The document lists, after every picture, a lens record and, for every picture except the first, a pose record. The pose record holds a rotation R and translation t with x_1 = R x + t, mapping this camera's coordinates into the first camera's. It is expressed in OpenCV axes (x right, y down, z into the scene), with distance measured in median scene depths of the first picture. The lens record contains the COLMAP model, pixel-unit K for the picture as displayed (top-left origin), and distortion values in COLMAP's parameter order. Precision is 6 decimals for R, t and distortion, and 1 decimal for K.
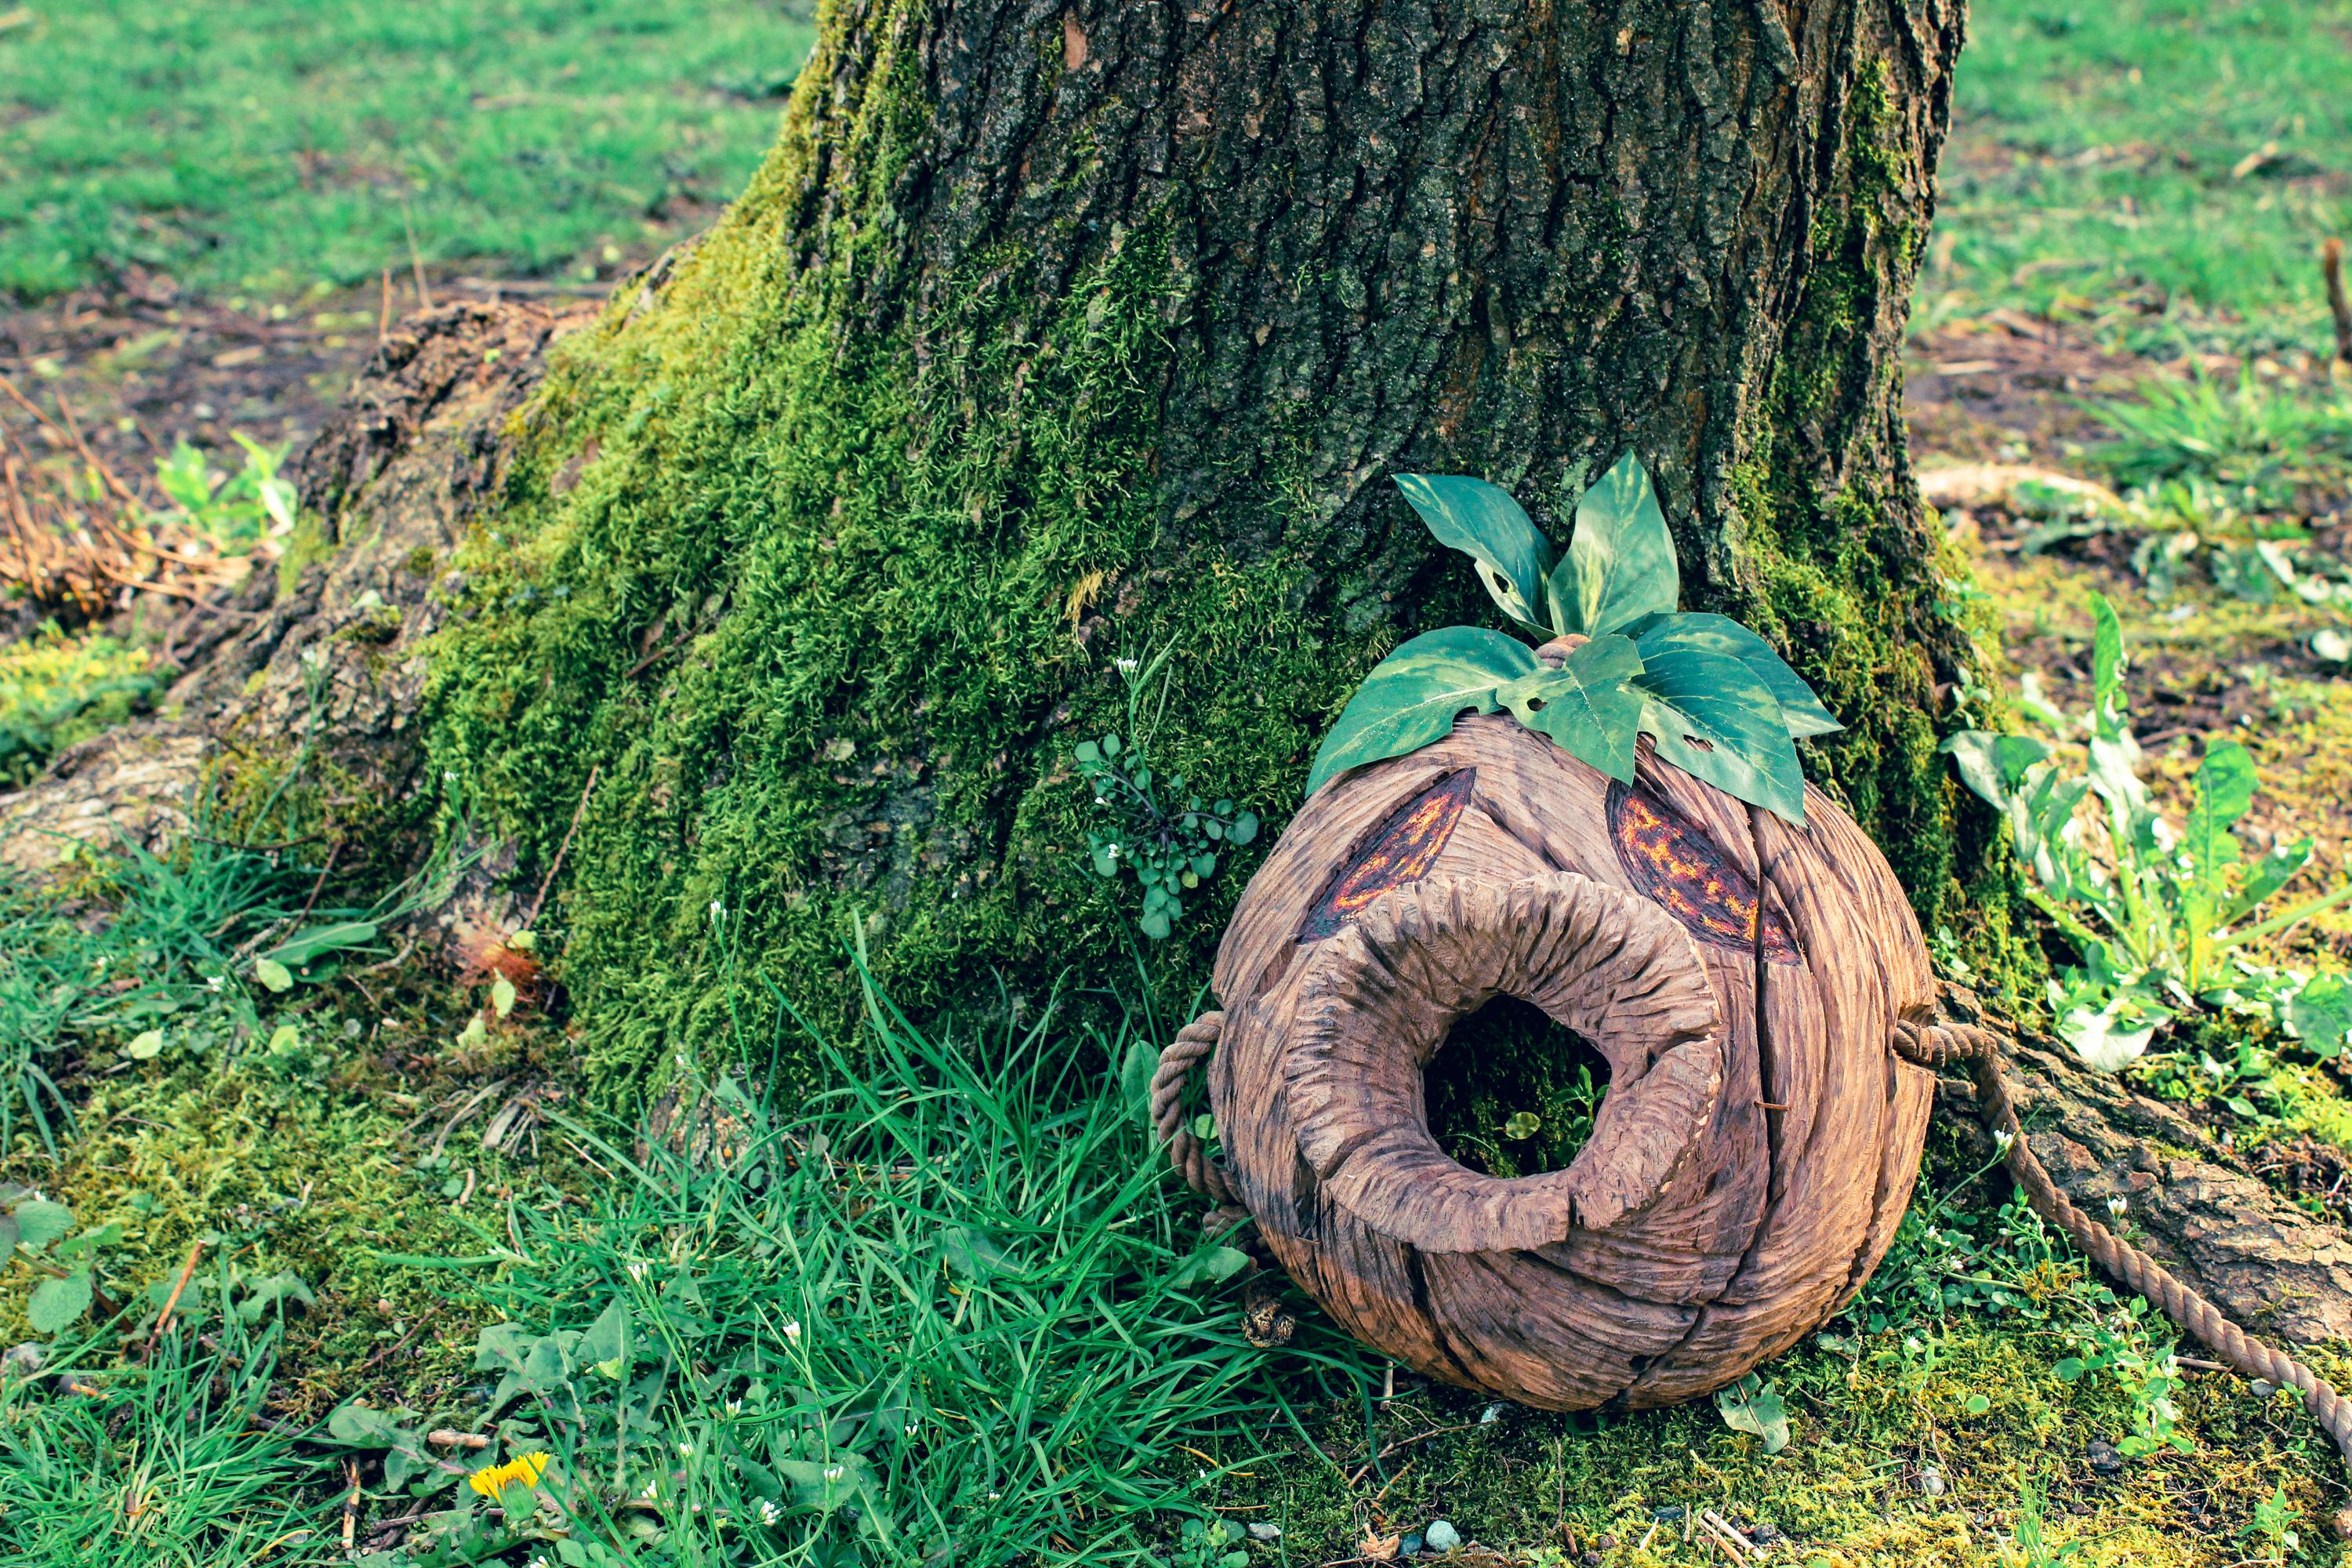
lens RADIAL K [[3341.5, 0, 1176.0], [0, 3341.5, 784.0], [0, 0, 1]] dist [-0.059326, 0.164064]
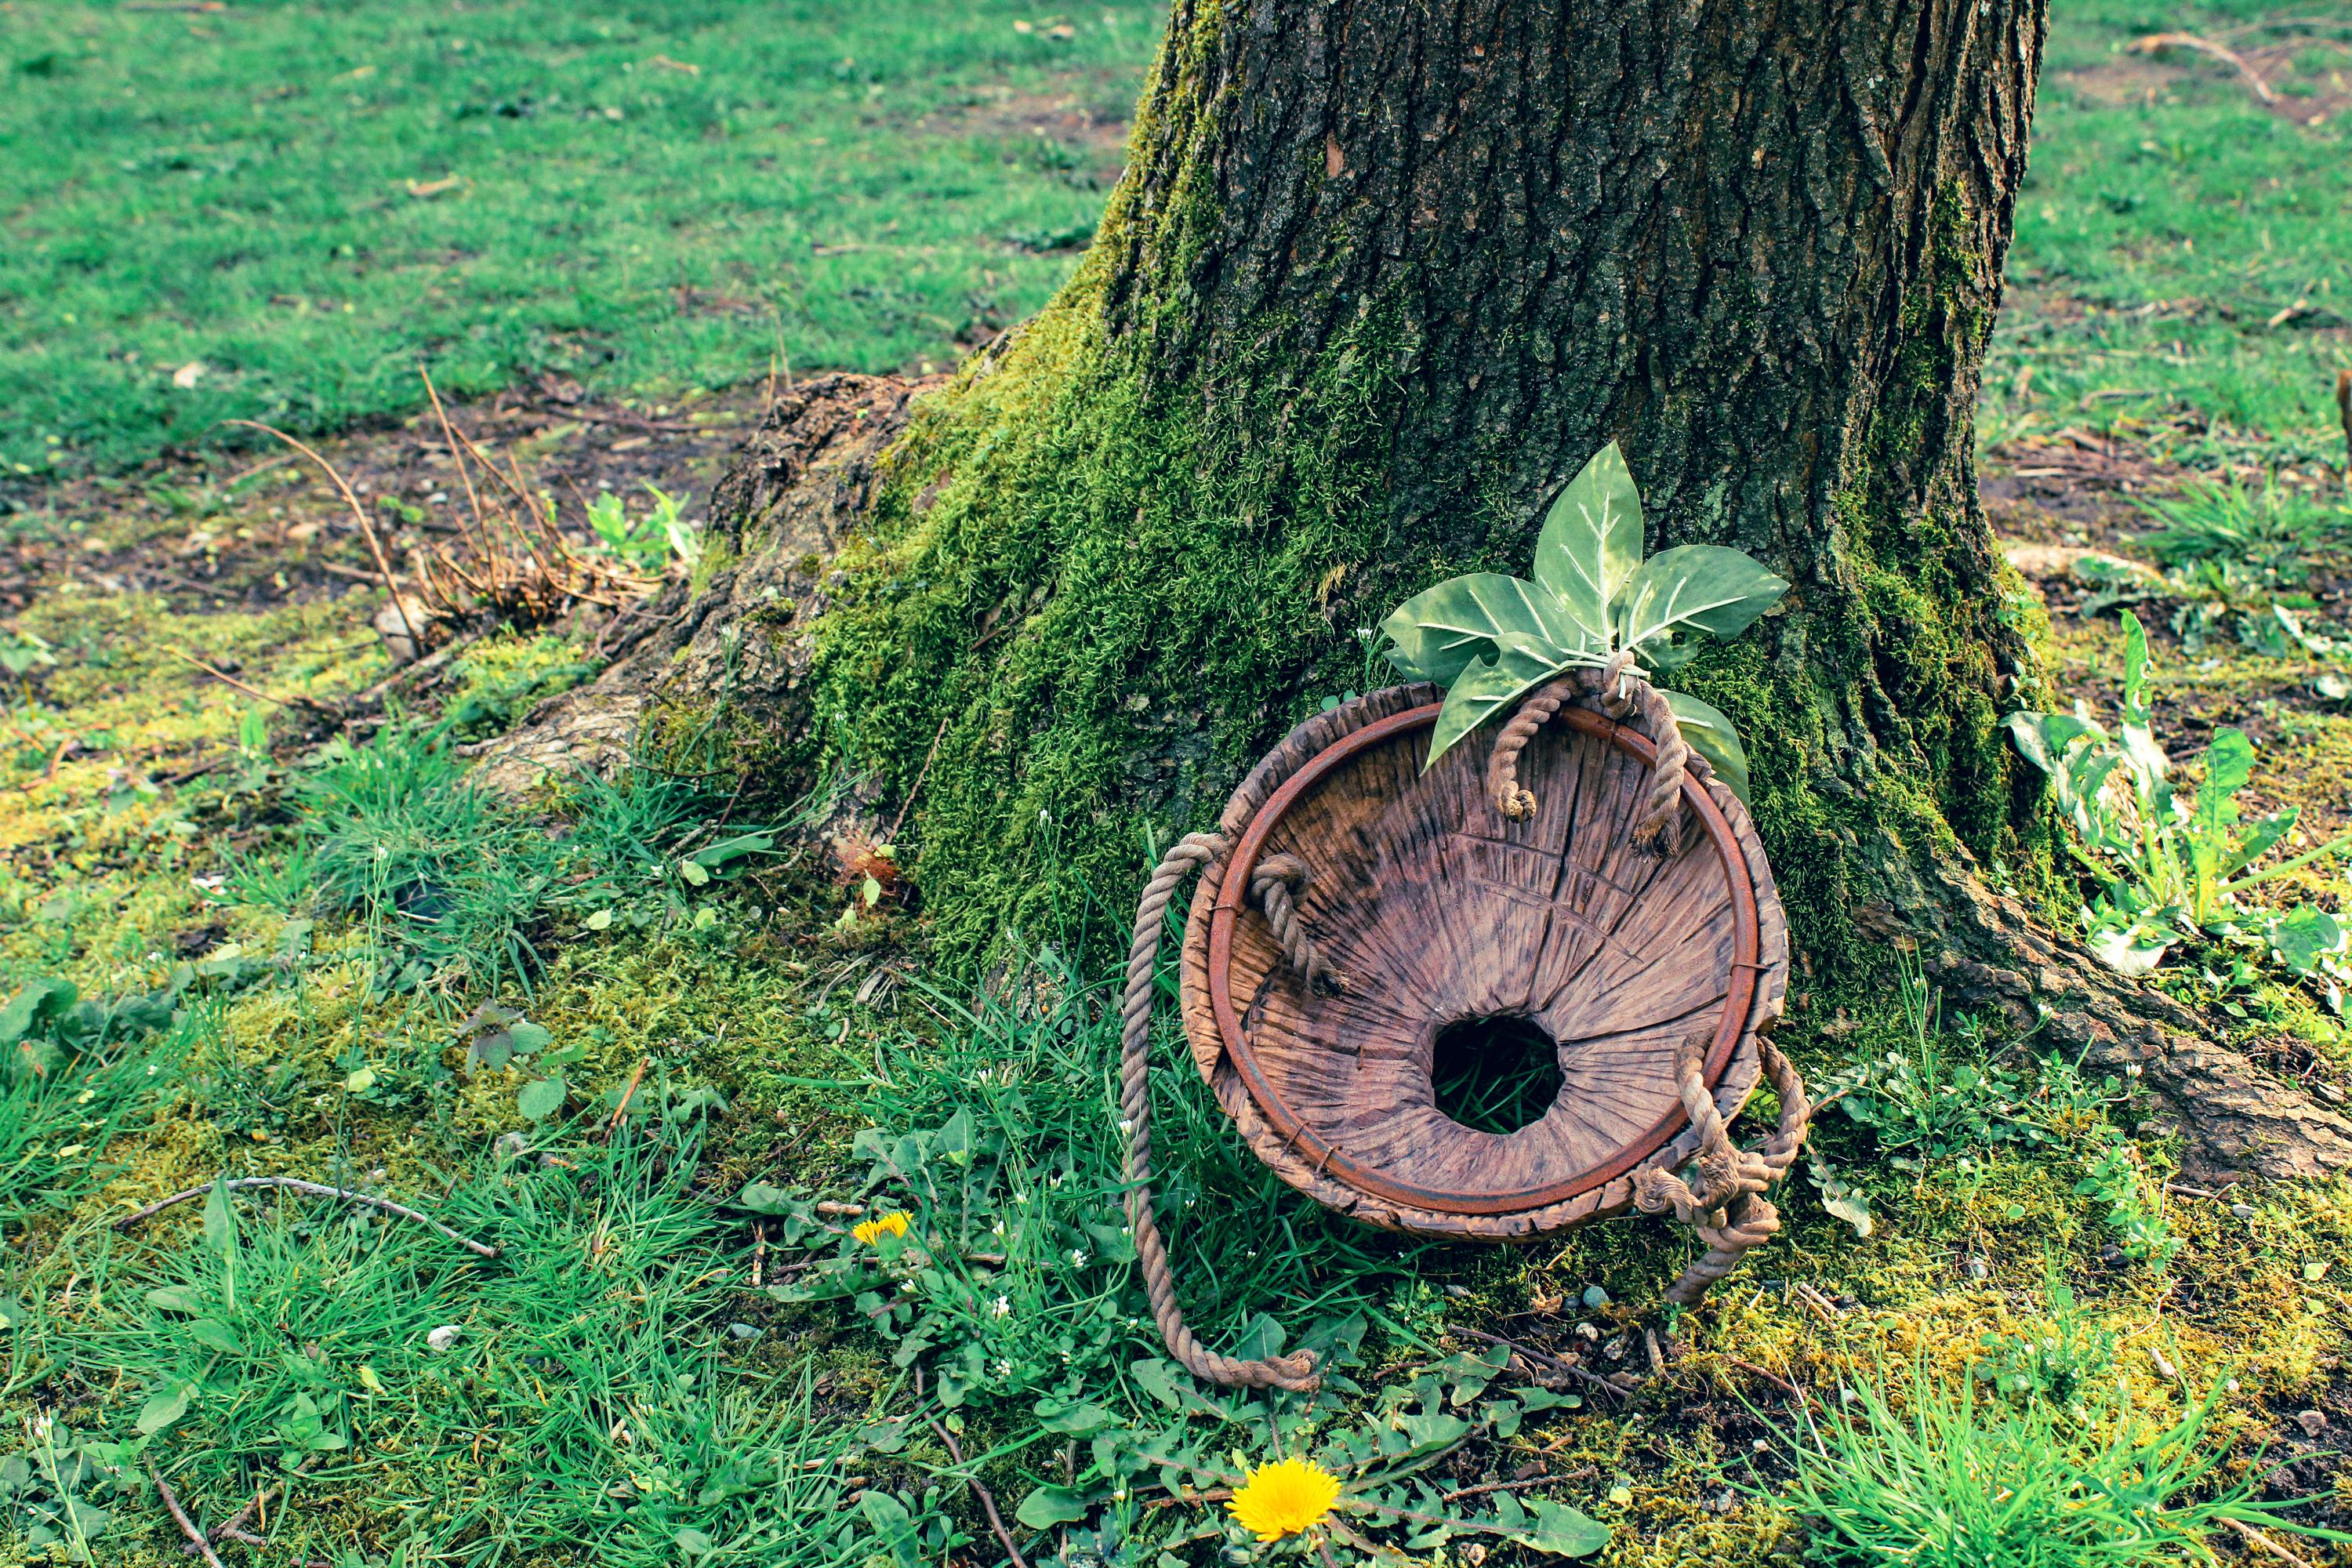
lens RADIAL K [[2859.4, 0, 1176.0], [0, 2859.4, 784.0], [0, 0, 1]] dist [-0.094836, 0.162335]
pose [[0.997582, 0.022450, -0.065769, -0.012330], [-0.024256, 0.999347, -0.026788, 0.050534], [0.065125, 0.028318, 0.997475, -0.101910]]
